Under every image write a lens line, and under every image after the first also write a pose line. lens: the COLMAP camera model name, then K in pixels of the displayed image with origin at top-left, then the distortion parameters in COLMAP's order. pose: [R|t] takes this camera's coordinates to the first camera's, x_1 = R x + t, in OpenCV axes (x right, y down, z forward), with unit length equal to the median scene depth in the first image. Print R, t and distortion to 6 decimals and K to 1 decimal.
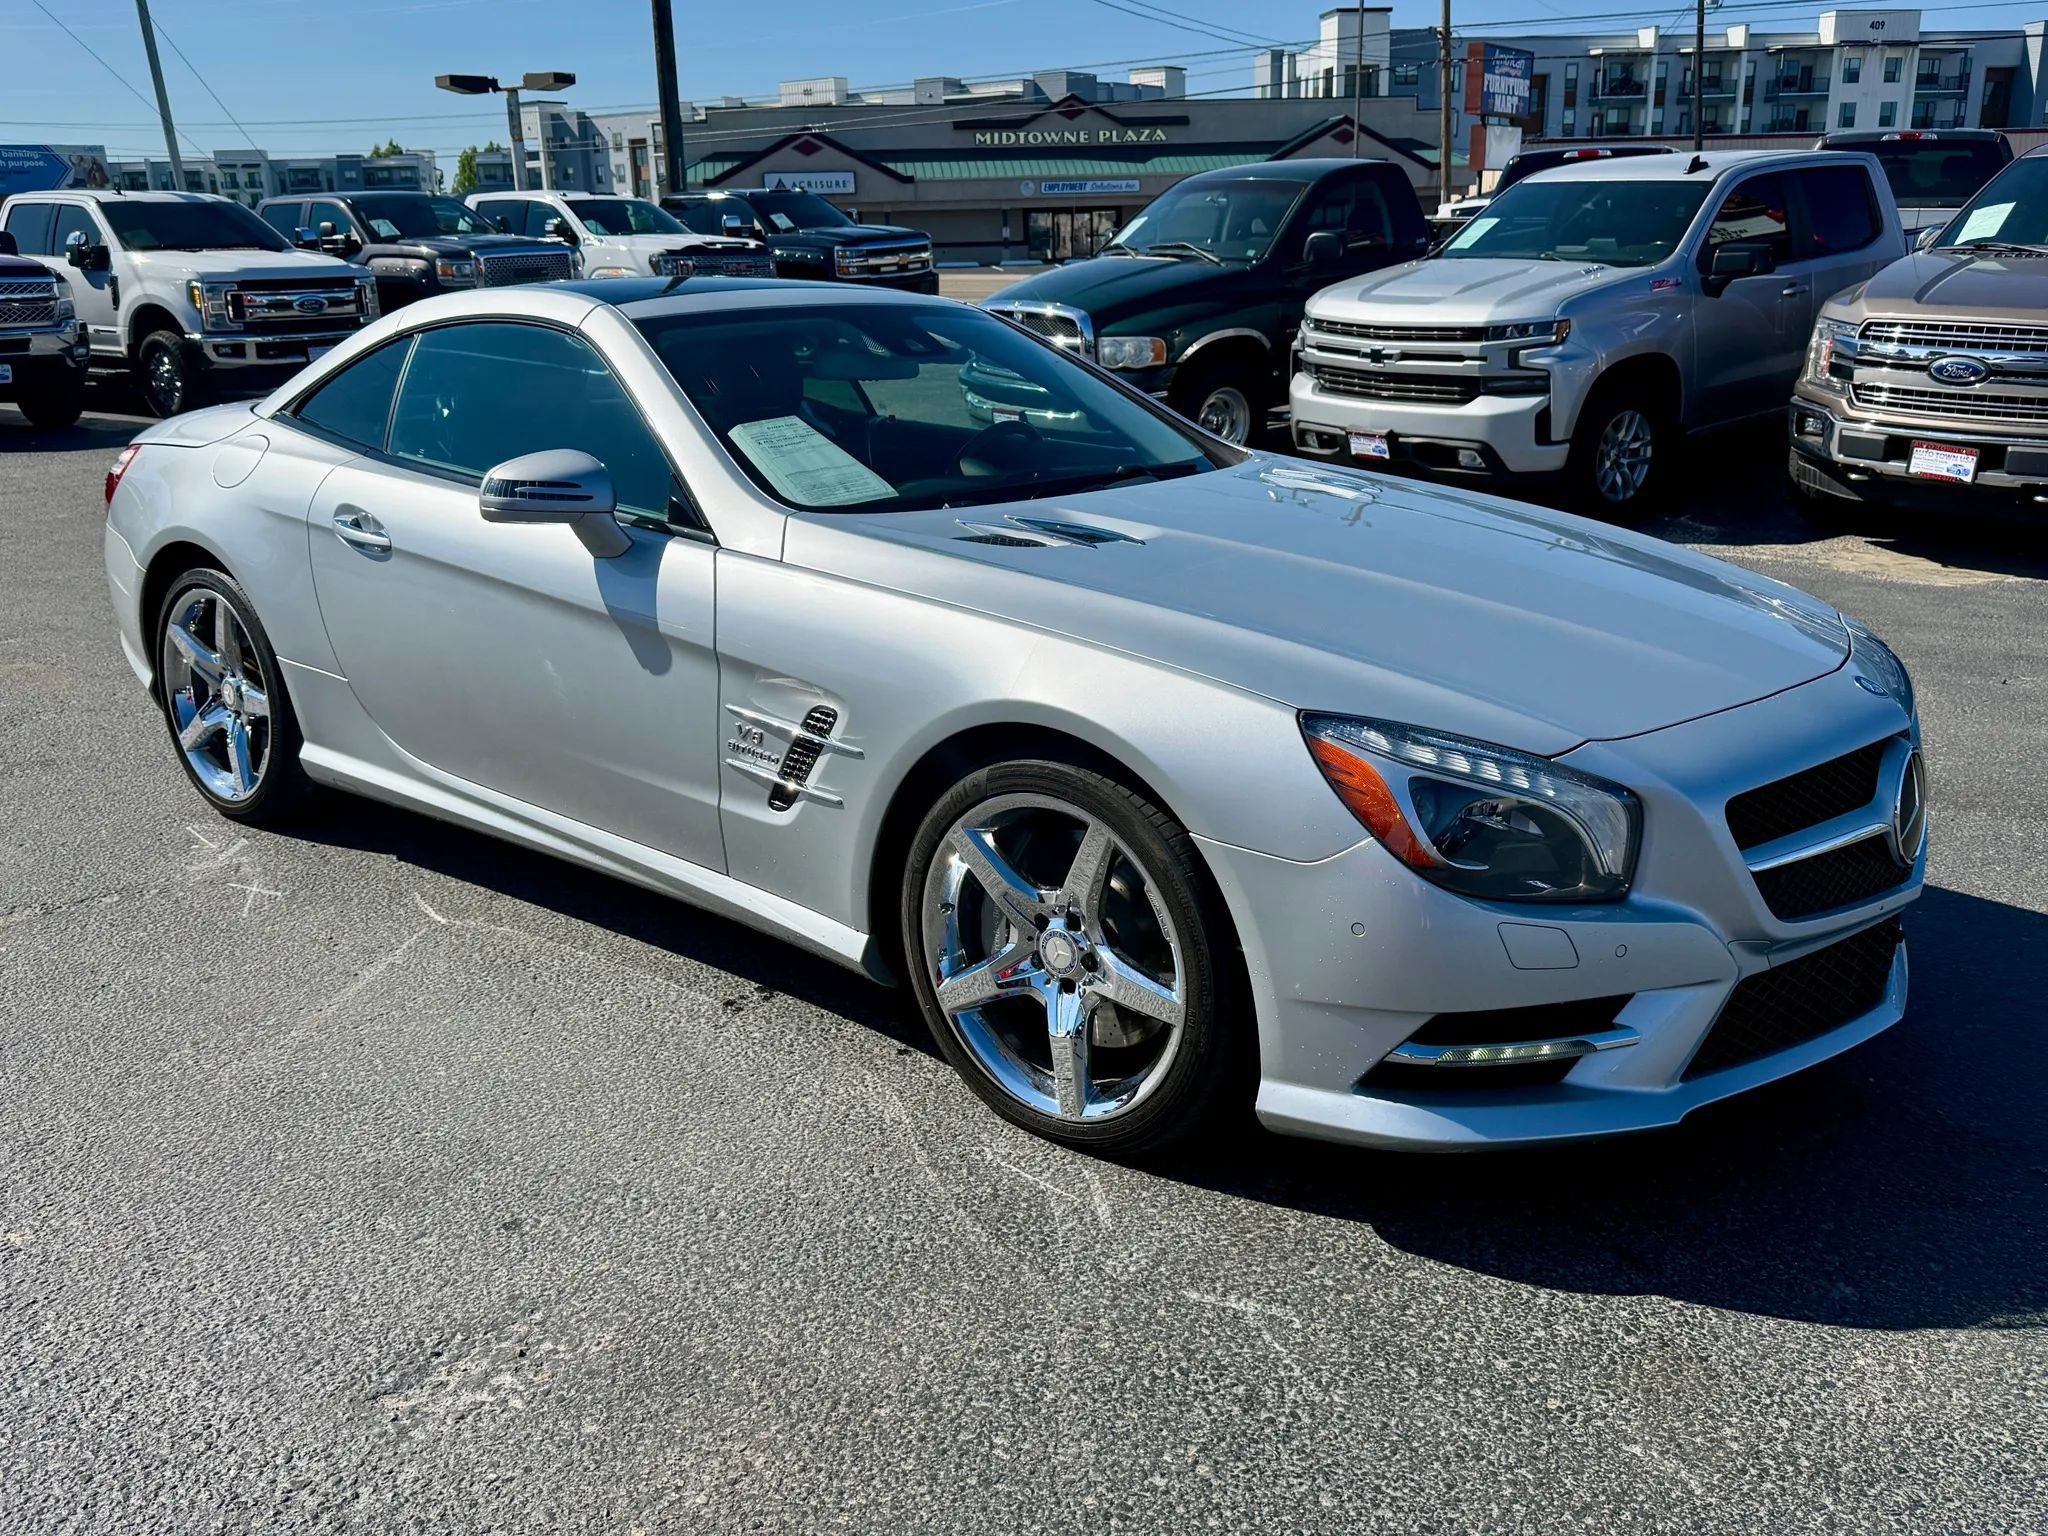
lens RADIAL K [[1628.5, 0, 1009.6], [0, 1628.5, 755.5], [0, 0, 1]] dist [0.079191, -0.085487]
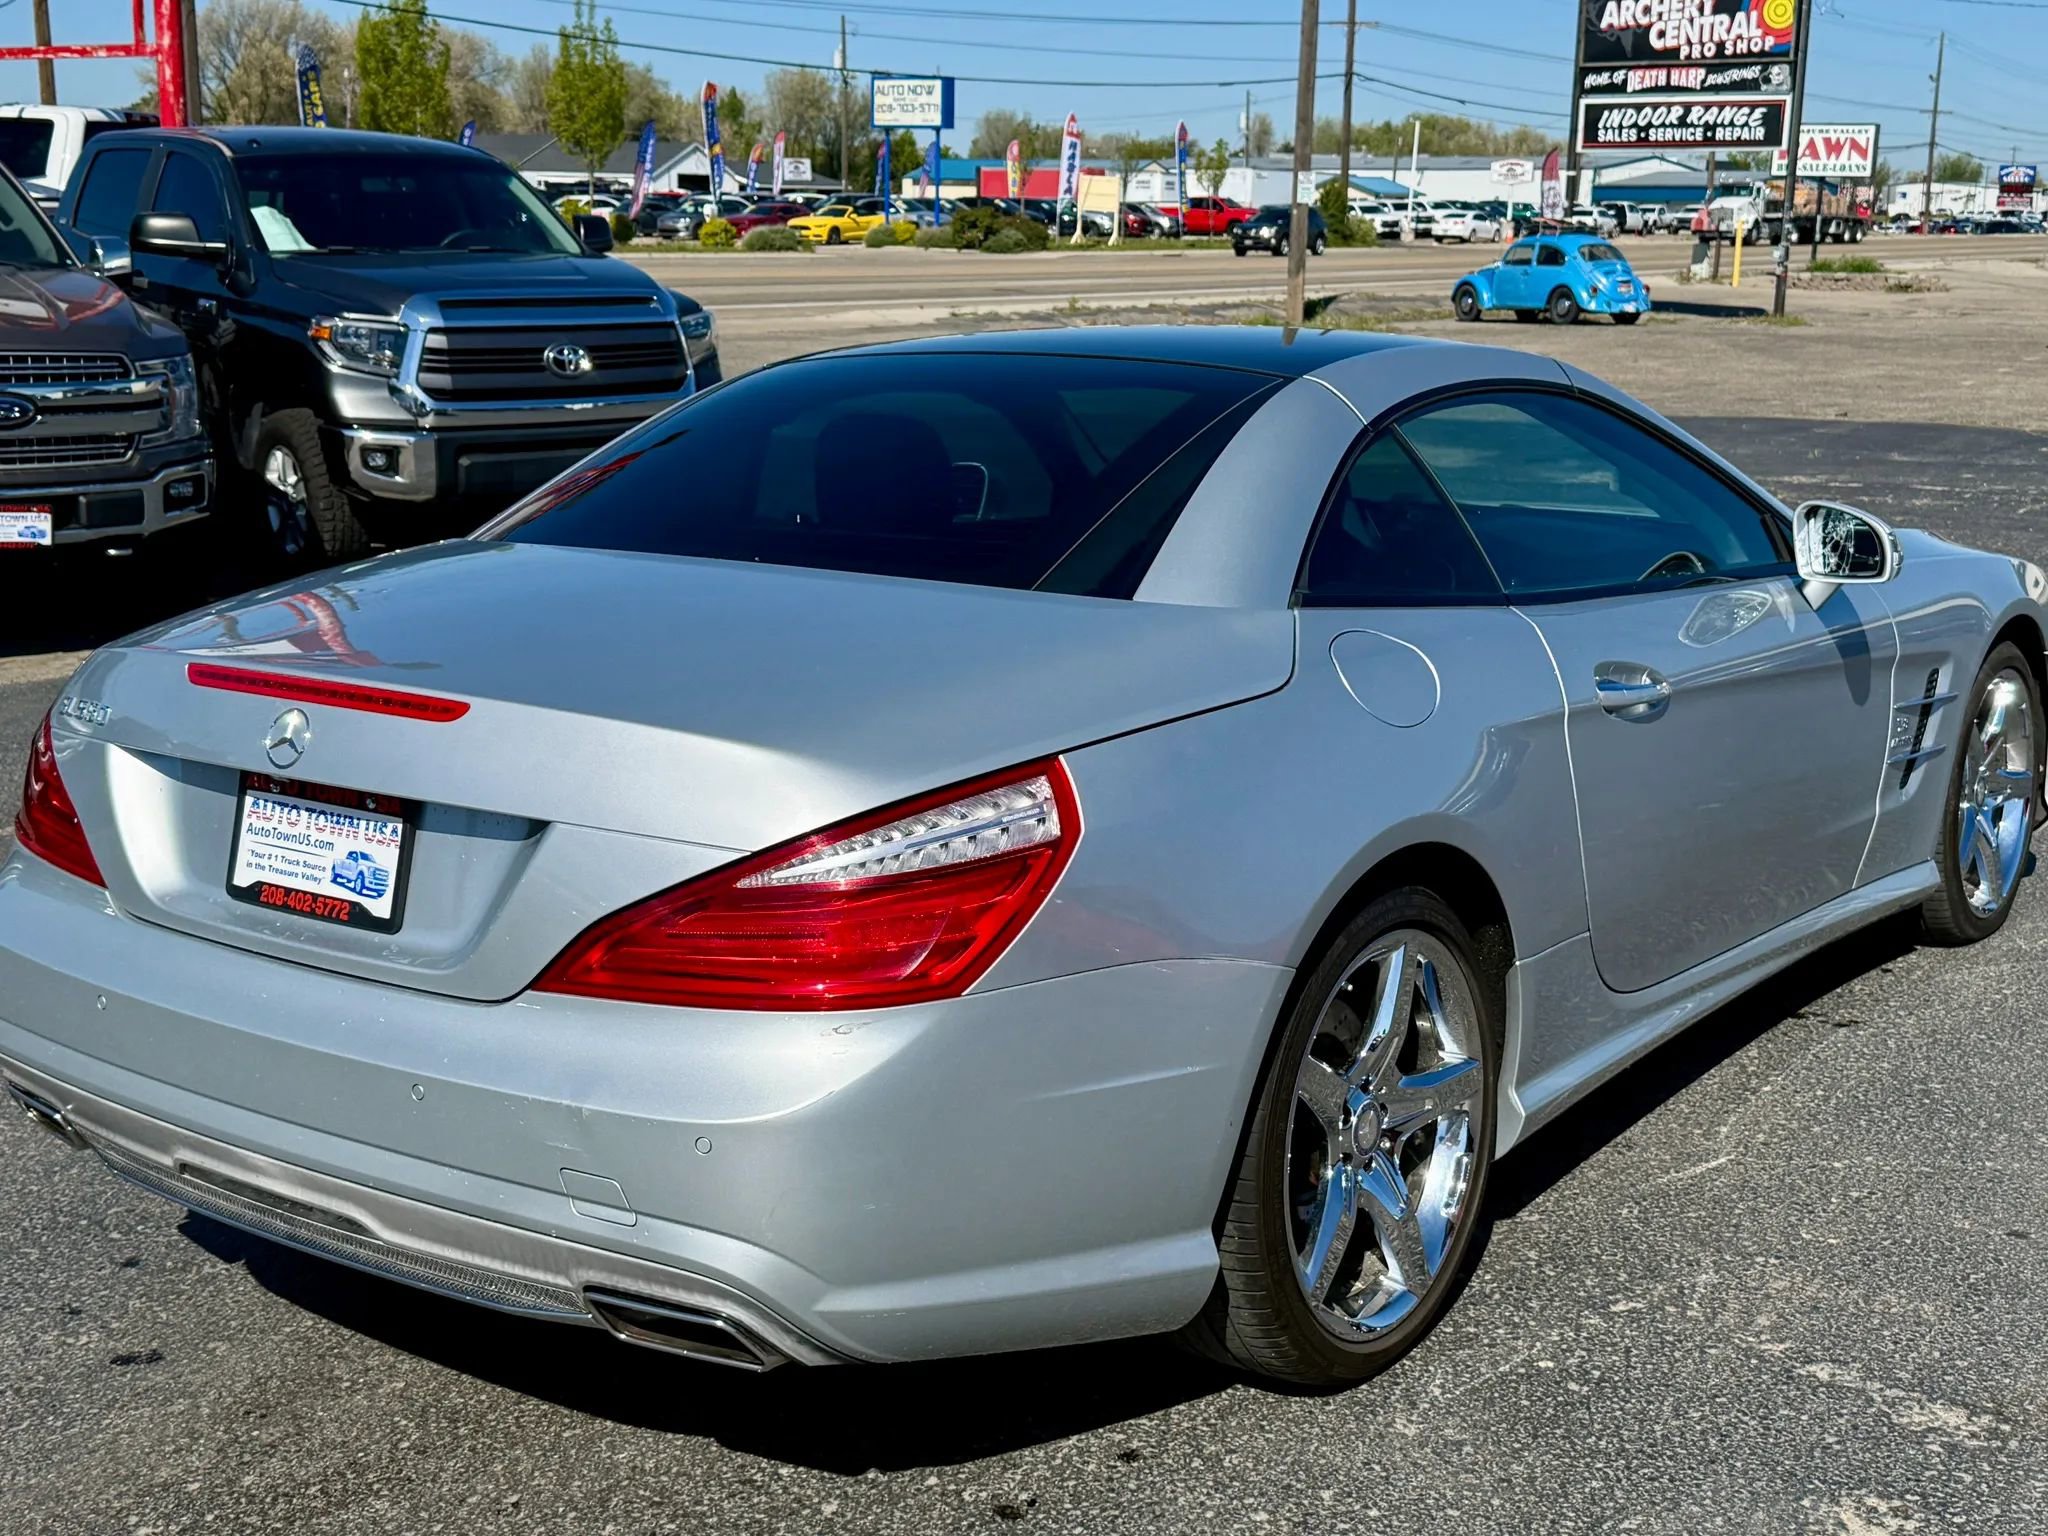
lens RADIAL K [[2457.1, 0, 1021.3], [0, 2457.1, 750.3], [0, 0, 1]] dist [0.081184, 0.000000]
pose [[-0.014292, -0.197653, 0.980168, -1.626667], [0.288157, 0.937865, 0.193324, -0.445267], [-0.957477, 0.285205, 0.043552, 1.391126]]
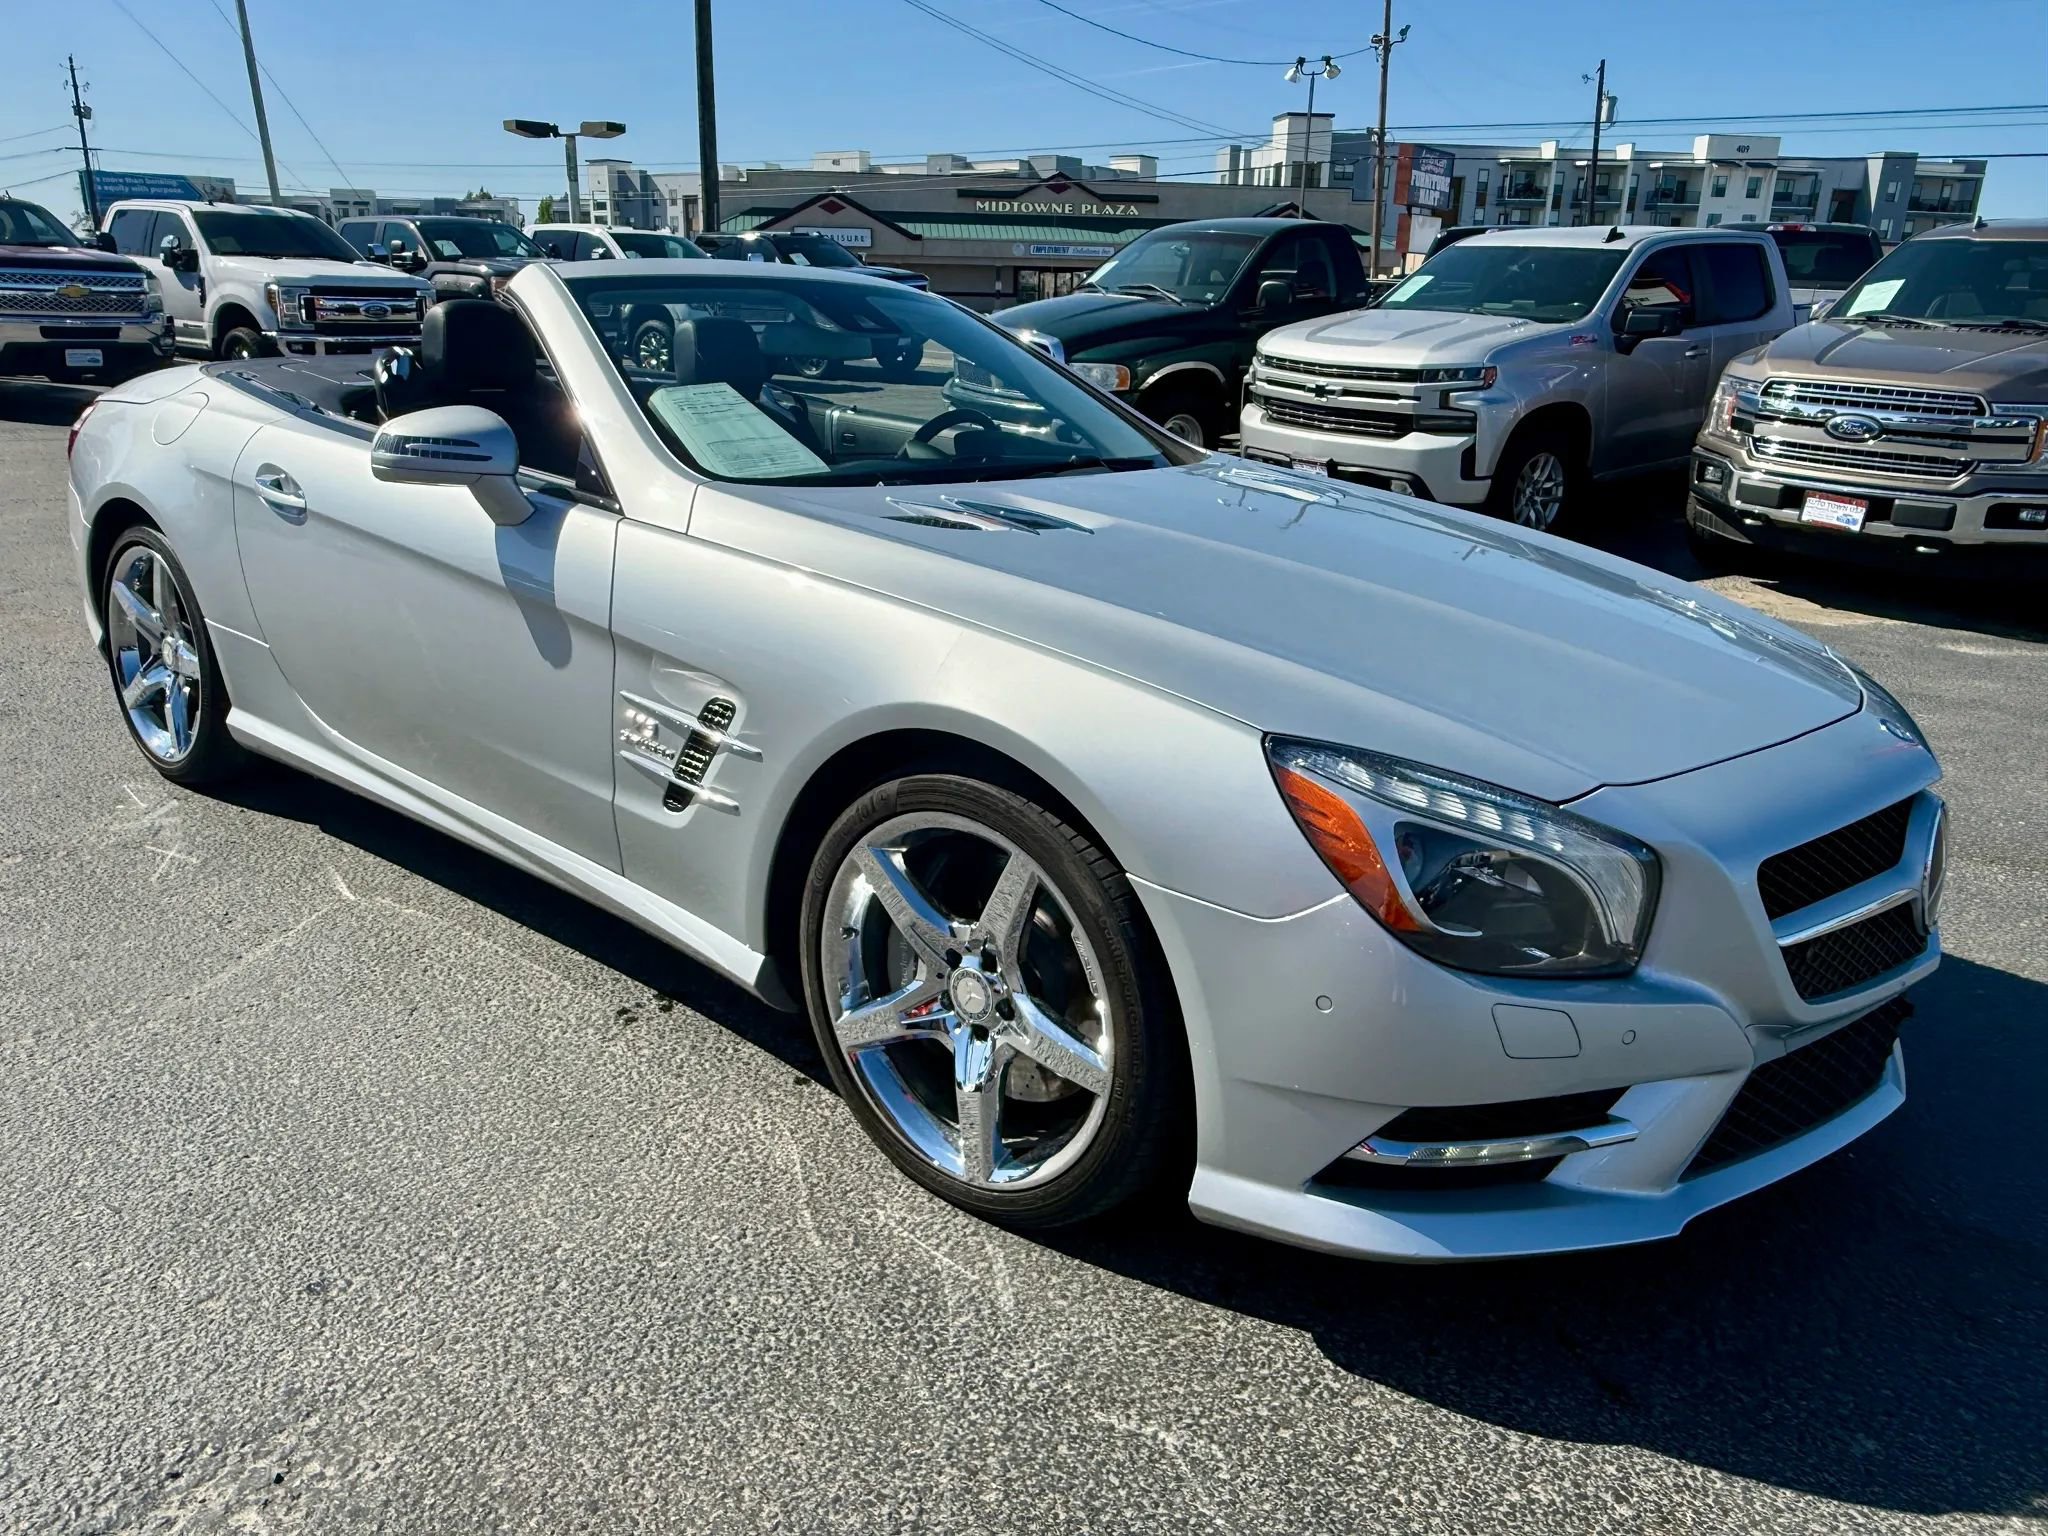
lens RADIAL K [[1380.5, 0, 974.6], [0, 1380.5, 771.2], [0, 0, 1]] dist [-0.000672, 0.001169]
pose [[0.998929, 0.046114, -0.003847, 0.024677], [-0.045987, 0.998537, 0.028446, -0.016518], [0.005153, -0.028239, 0.999588, 0.221150]]
